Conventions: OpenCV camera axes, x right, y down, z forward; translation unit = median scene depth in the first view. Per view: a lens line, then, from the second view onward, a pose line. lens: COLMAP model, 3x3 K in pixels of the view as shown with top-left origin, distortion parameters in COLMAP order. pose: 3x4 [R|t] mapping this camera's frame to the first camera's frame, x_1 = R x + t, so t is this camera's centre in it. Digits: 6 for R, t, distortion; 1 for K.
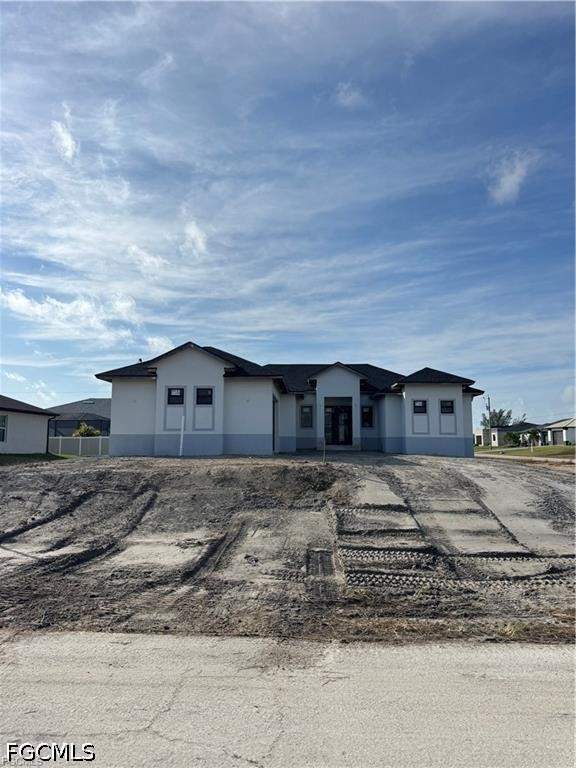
lens RADIAL K [[526.9, 0, 284.6], [0, 526.9, 376.5], [0, 0, 1]] dist [-0.002307, -0.000740]
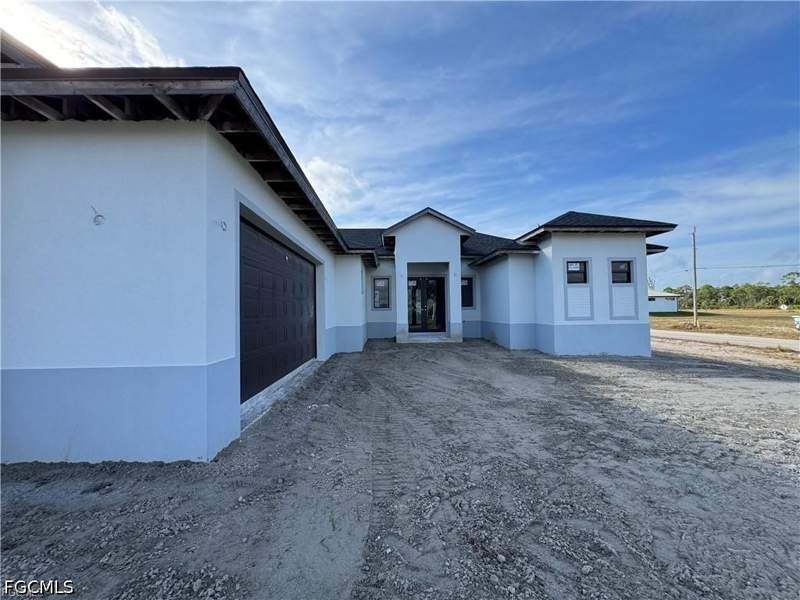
lens RADIAL K [[322.9, 0, 399.3], [0, 322.9, 300.0], [0, 0, 1]] dist [-0.000904, -0.000033]
pose [[0.997582, -0.017150, 0.067351, 0.035778], [0.010572, 0.995244, 0.096836, 0.044752], [-0.068692, -0.095889, 0.993019, 0.572955]]
